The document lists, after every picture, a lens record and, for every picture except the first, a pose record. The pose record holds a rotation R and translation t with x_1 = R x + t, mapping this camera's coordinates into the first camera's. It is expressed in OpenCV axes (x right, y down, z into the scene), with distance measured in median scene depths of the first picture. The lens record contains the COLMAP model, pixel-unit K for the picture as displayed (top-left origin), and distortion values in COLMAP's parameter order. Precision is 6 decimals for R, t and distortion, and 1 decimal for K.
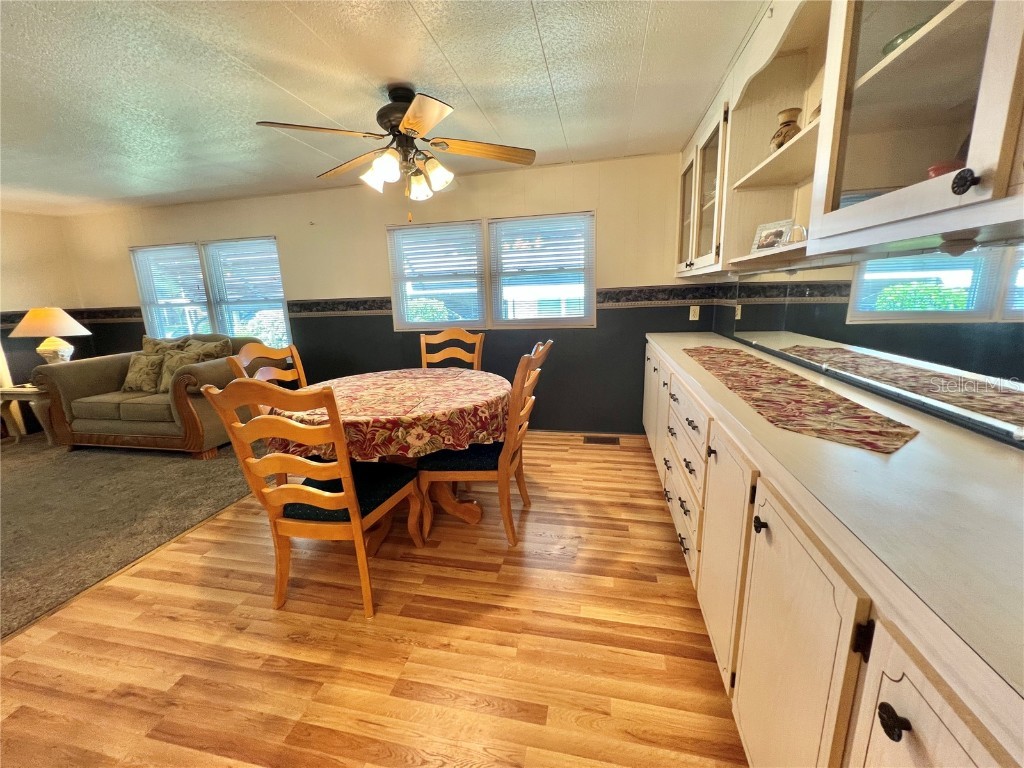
lens RADIAL K [[411.4, 0, 509.1], [0, 411.4, 383.8], [0, 0, 1]] dist [-0.005734, 0.001457]
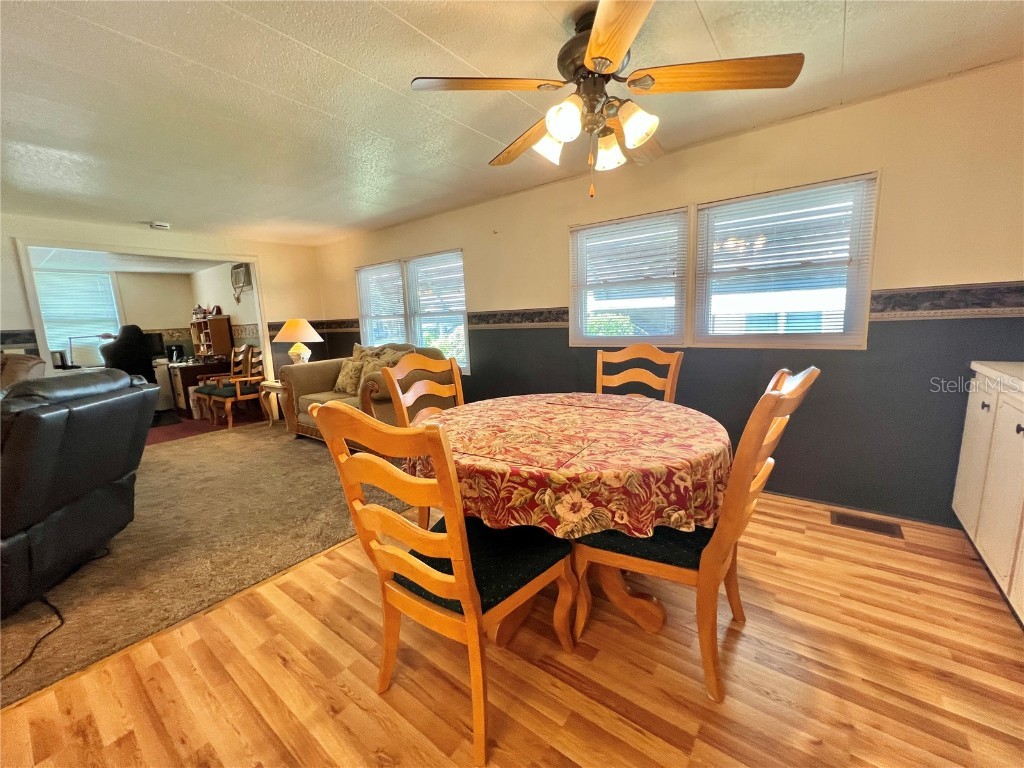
lens RADIAL K [[411.4, 0, 508.3], [0, 411.4, 385.5], [0, 0, 1]] dist [-0.005734, 0.001457]
pose [[0.905120, 0.068273, -0.419639, -0.028401], [-0.083547, 0.996339, -0.018104, -0.021097], [0.416867, 0.051445, 0.907510, 0.185265]]
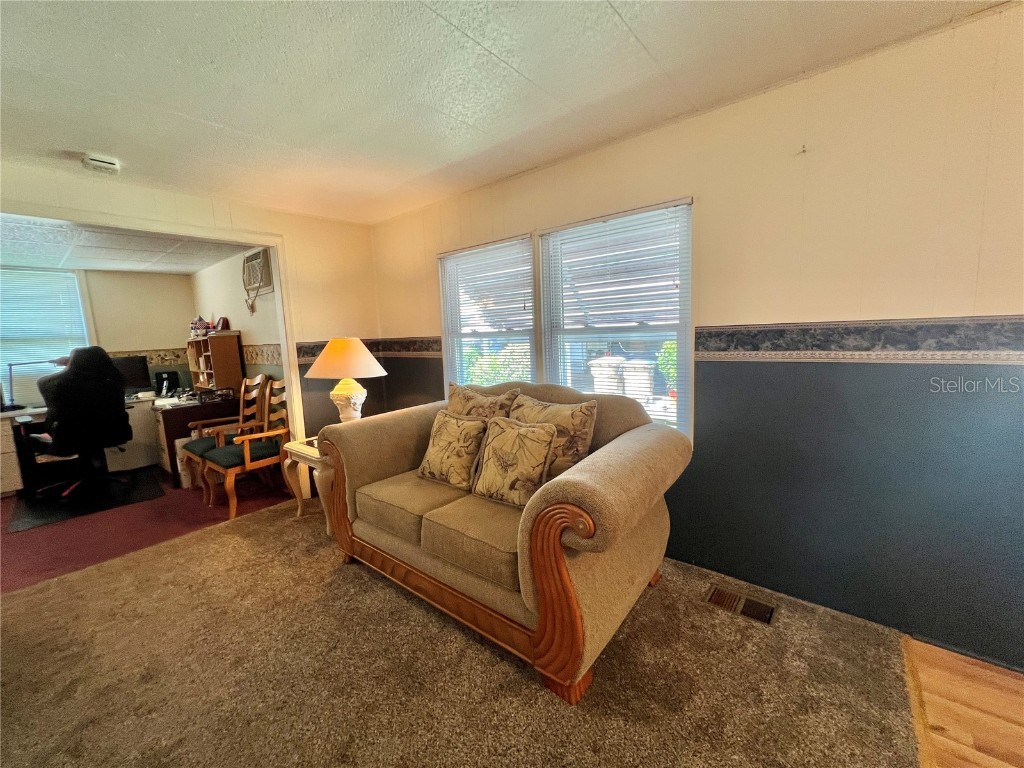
lens RADIAL K [[411.4, 0, 508.1], [0, 411.4, 390.4], [0, 0, 1]] dist [-0.005734, 0.001457]
pose [[0.888036, 0.063825, -0.455323, -0.637572], [-0.090205, 0.995257, -0.036419, -0.110310], [0.450839, 0.073414, 0.889581, 0.581739]]
